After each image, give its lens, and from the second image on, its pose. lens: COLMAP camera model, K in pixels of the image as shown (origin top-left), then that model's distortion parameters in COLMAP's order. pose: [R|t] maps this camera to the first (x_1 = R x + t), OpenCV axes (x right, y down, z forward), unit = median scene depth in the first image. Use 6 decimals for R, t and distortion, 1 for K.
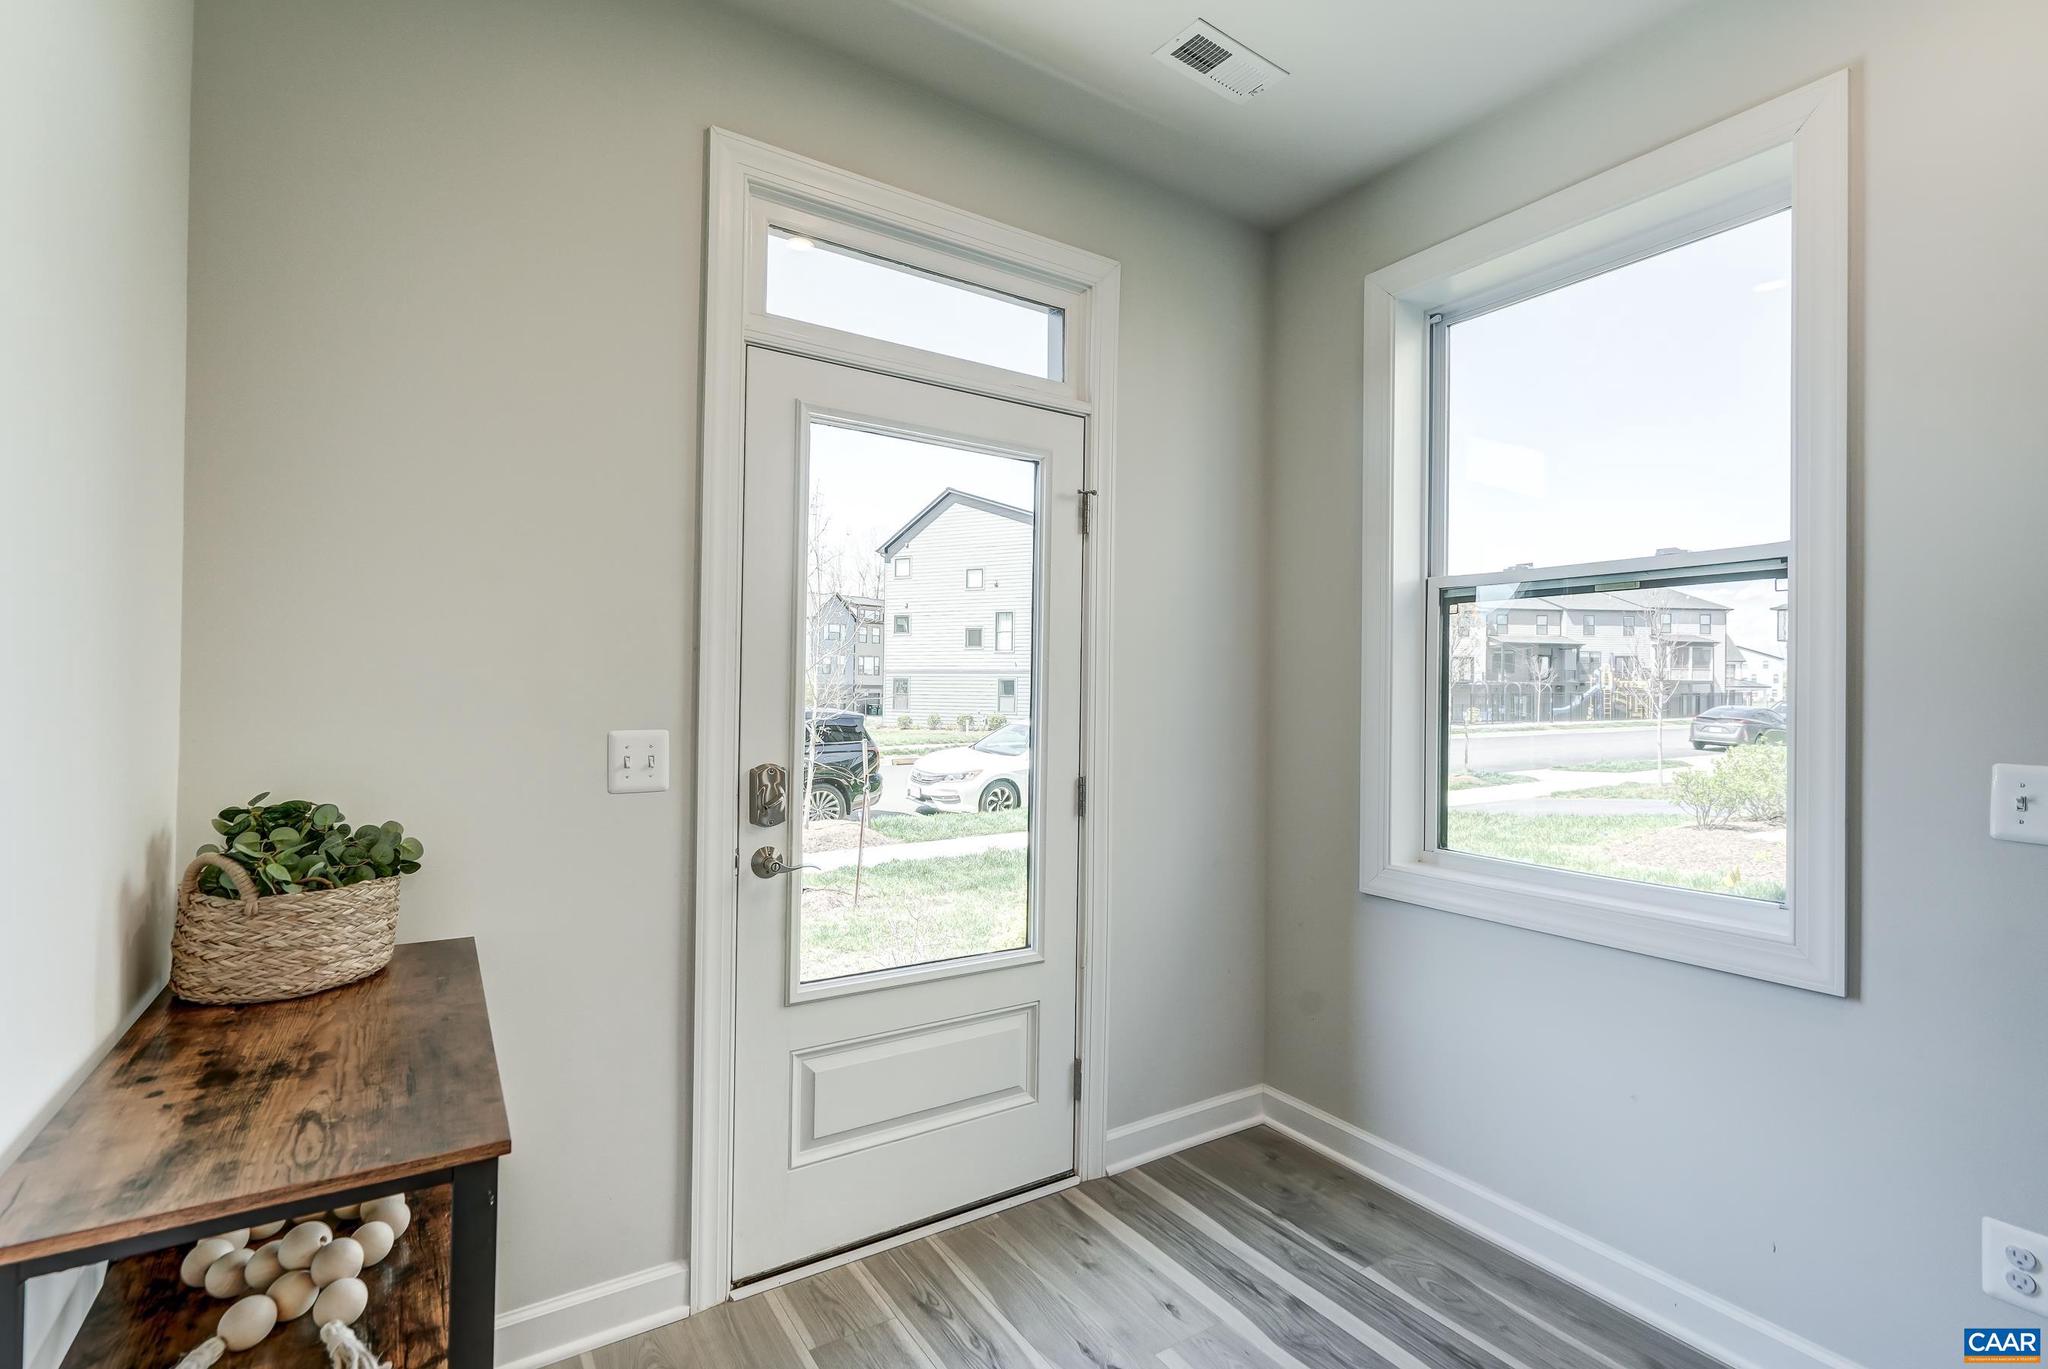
lens RADIAL K [[959.6, 0, 1024.0], [0, 959.6, 684.5], [0, 0, 1]] dist [0.001156, 0.000771]
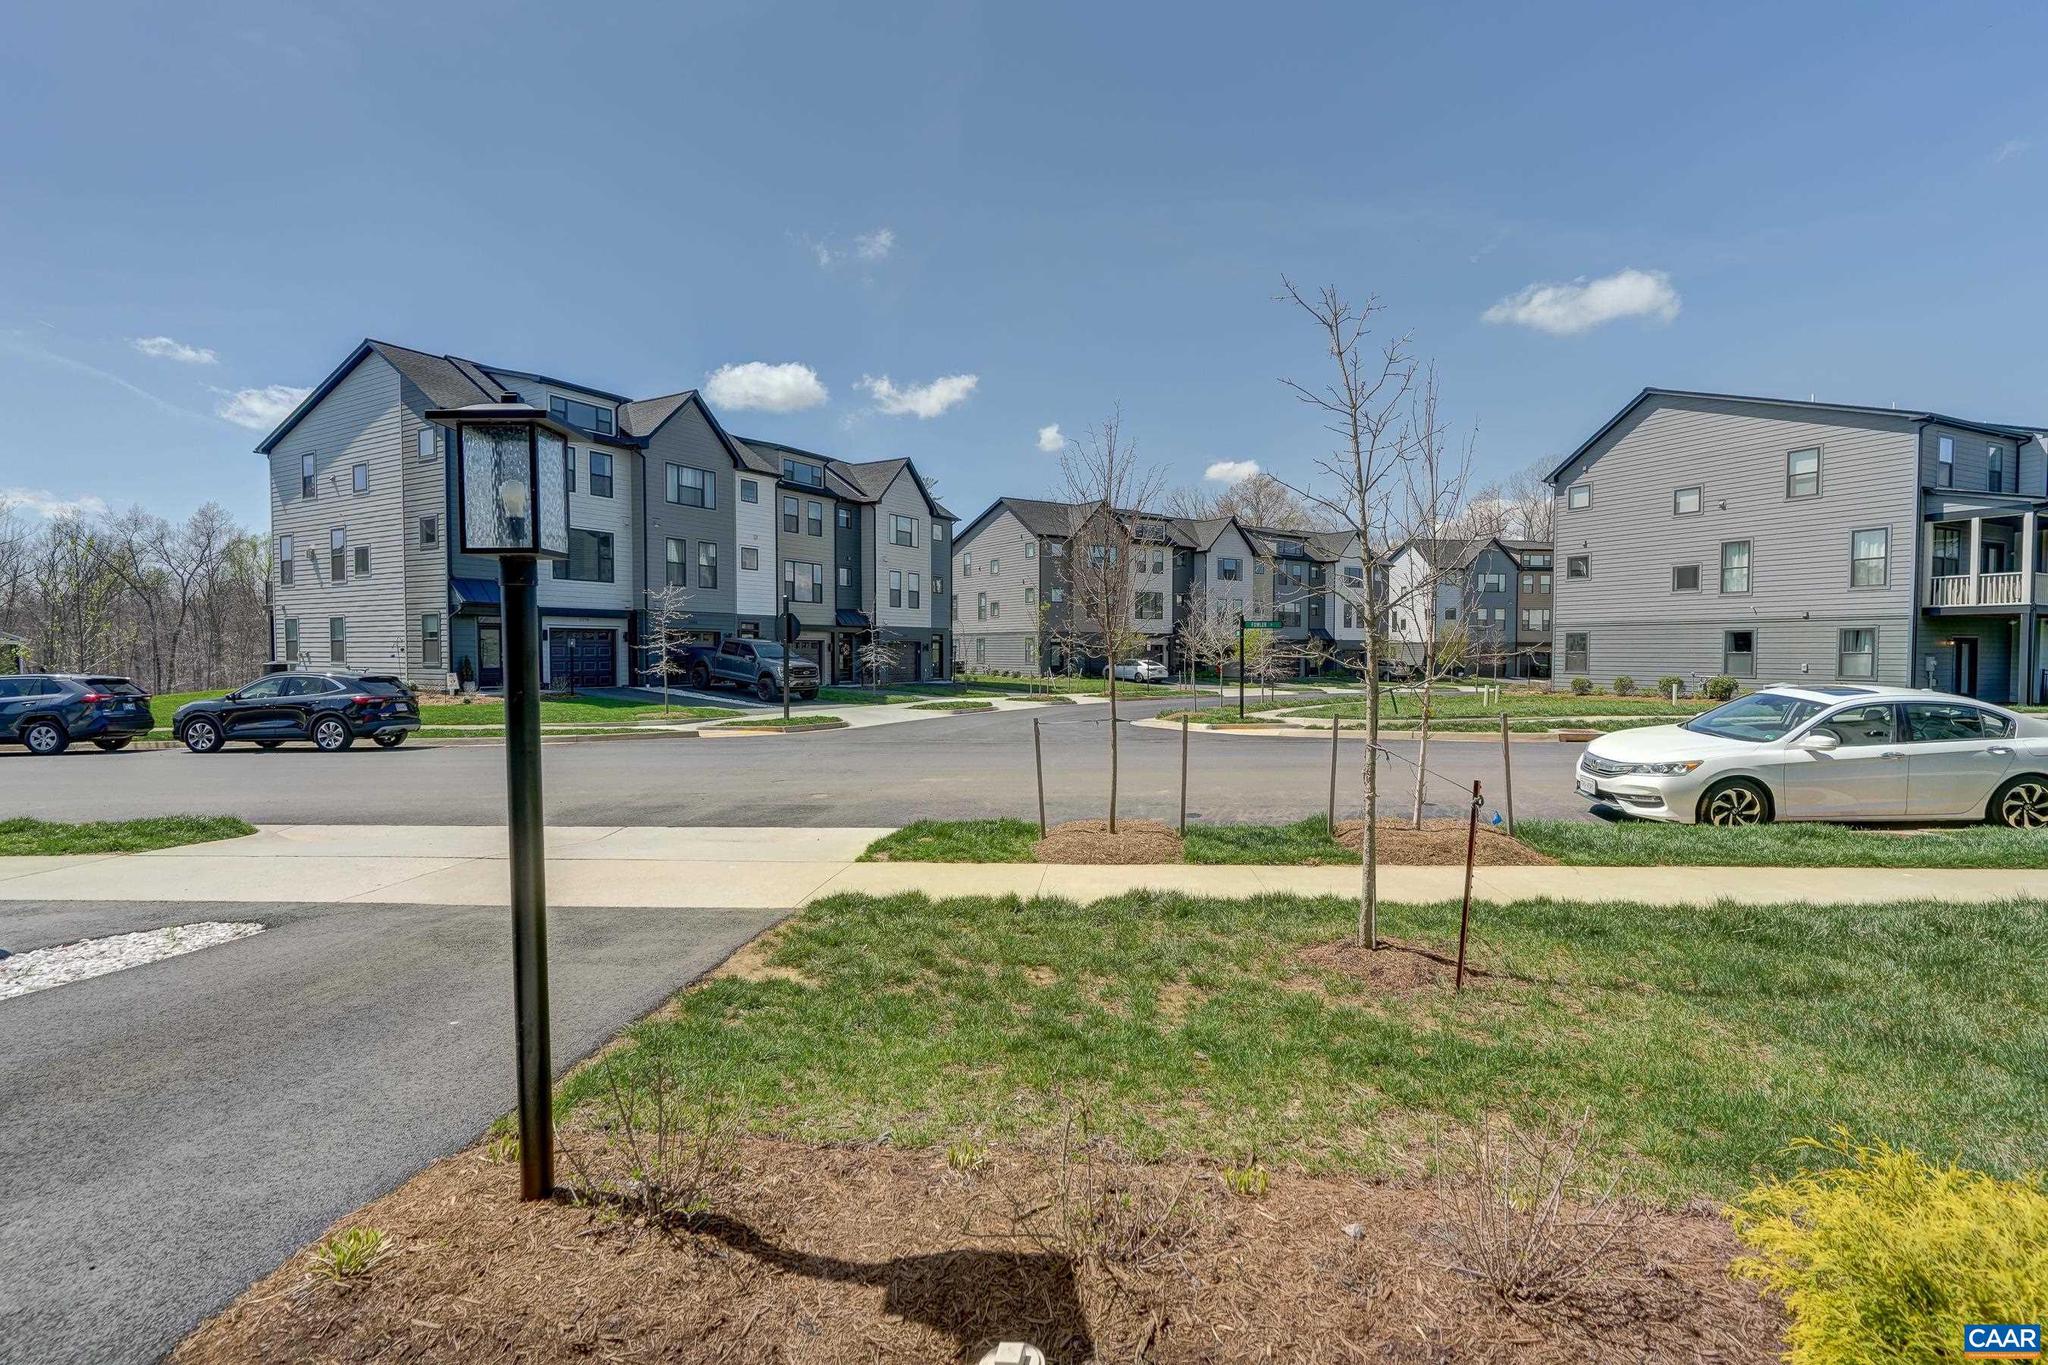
lens RADIAL K [[969.4, 0, 1024.0], [0, 969.4, 682.5], [0, 0, 1]] dist [0.019505, -0.000152]
pose [[0.798552, 0.007692, -0.601877, -0.010241], [0.015003, 0.999353, 0.032677, 0.003848], [0.601739, -0.035124, 0.797920, 0.156118]]
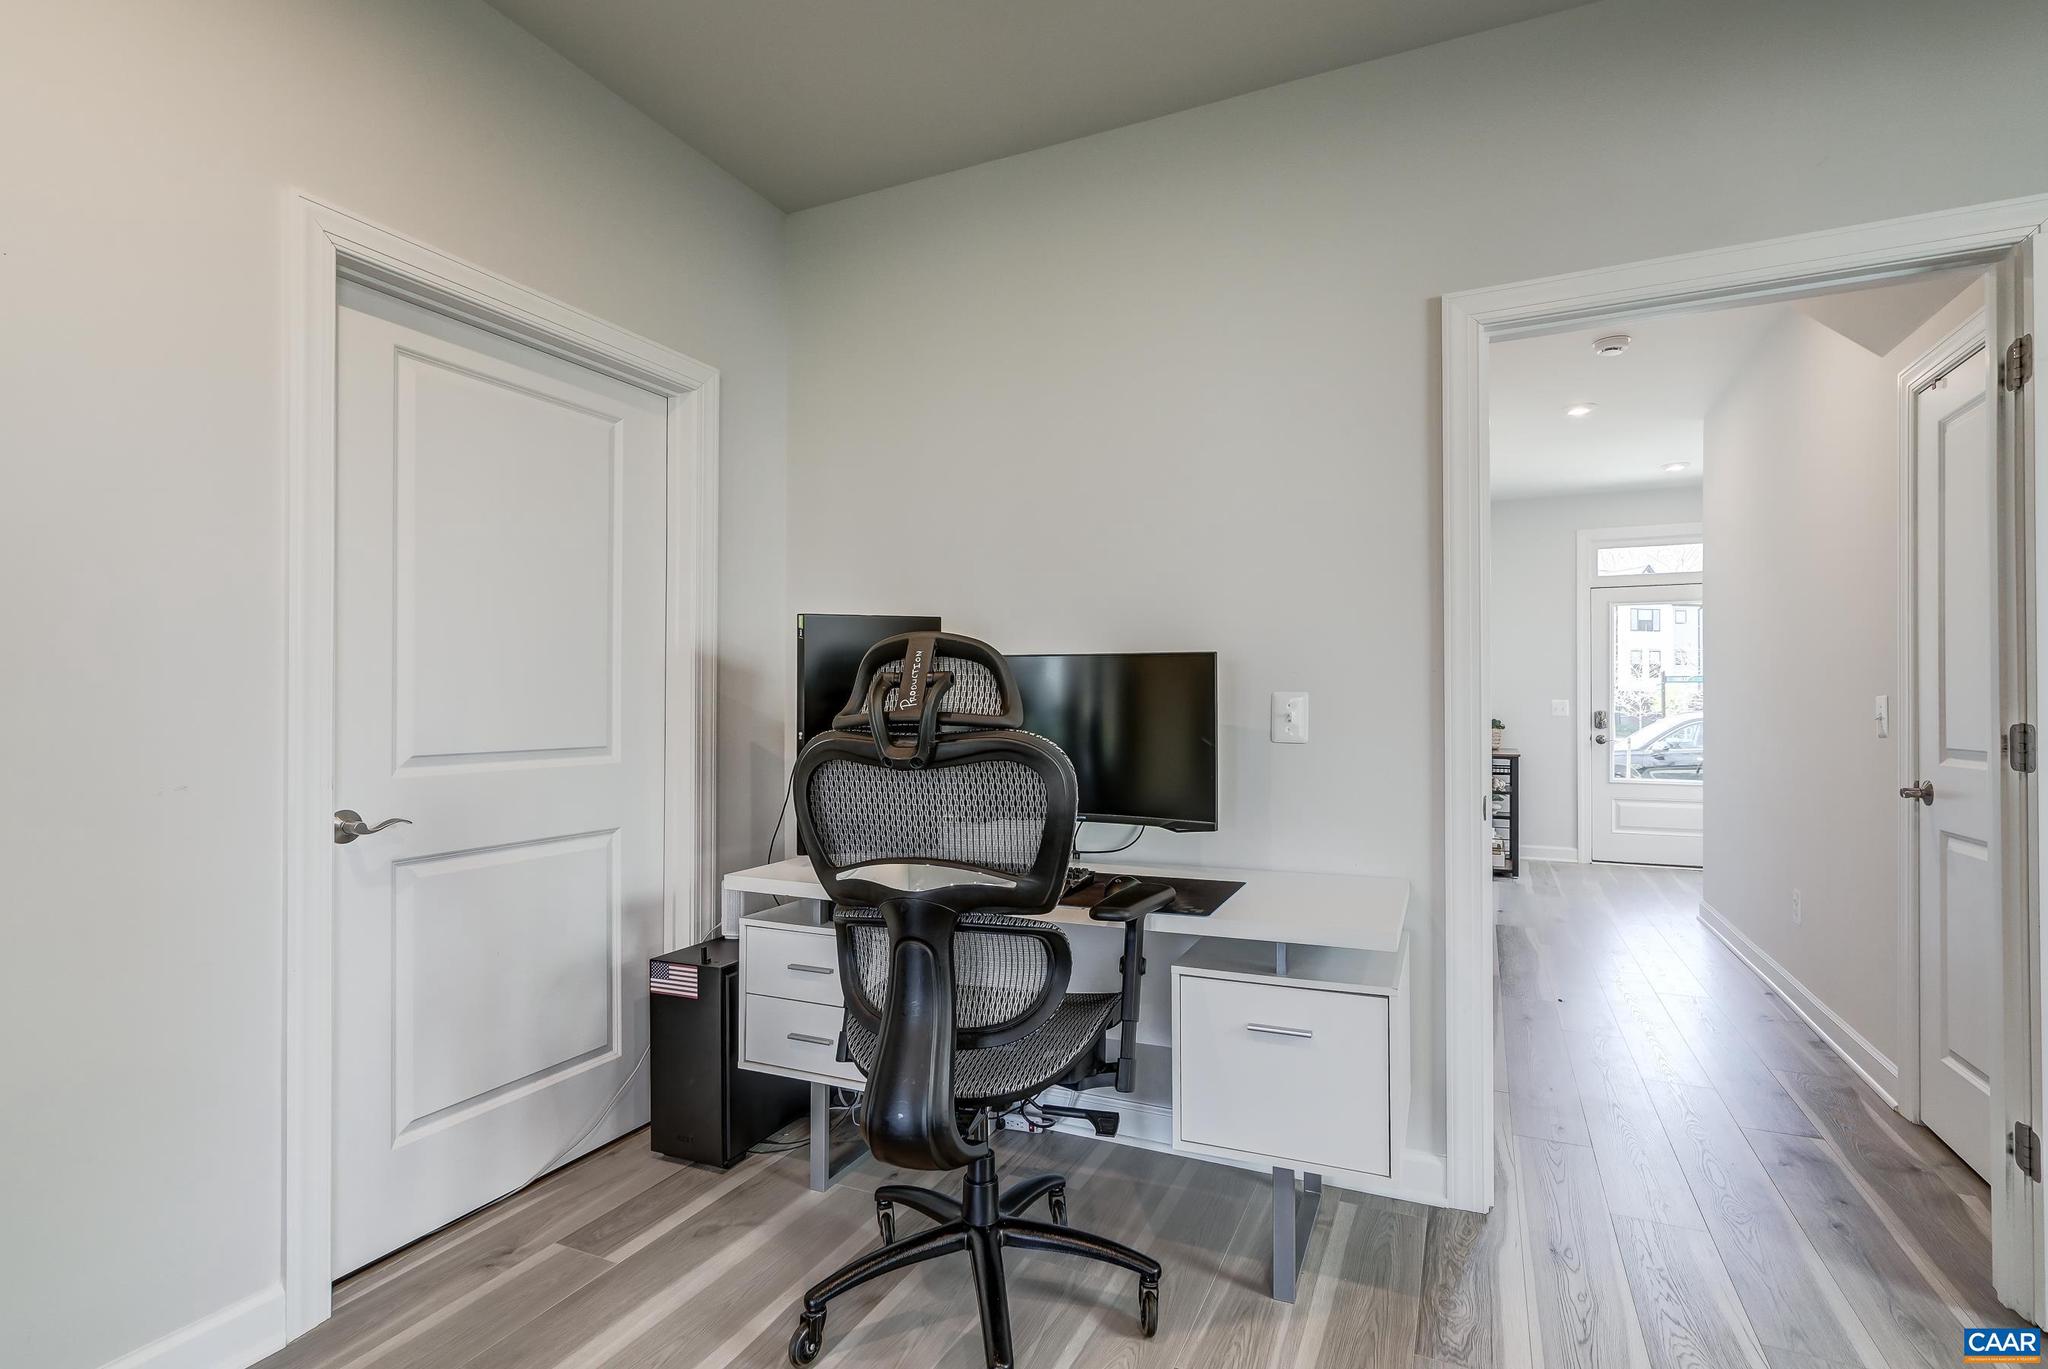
lens RADIAL K [[959.6, 0, 1024.0], [0, 959.6, 684.5], [0, 0, 1]] dist [0.001156, 0.000771]
pose [[0.541914, -0.021813, -0.840151, 0.767769], [0.018038, 0.999735, -0.014322, 0.002044], [0.840241, -0.007393, 0.542163, -1.319055]]
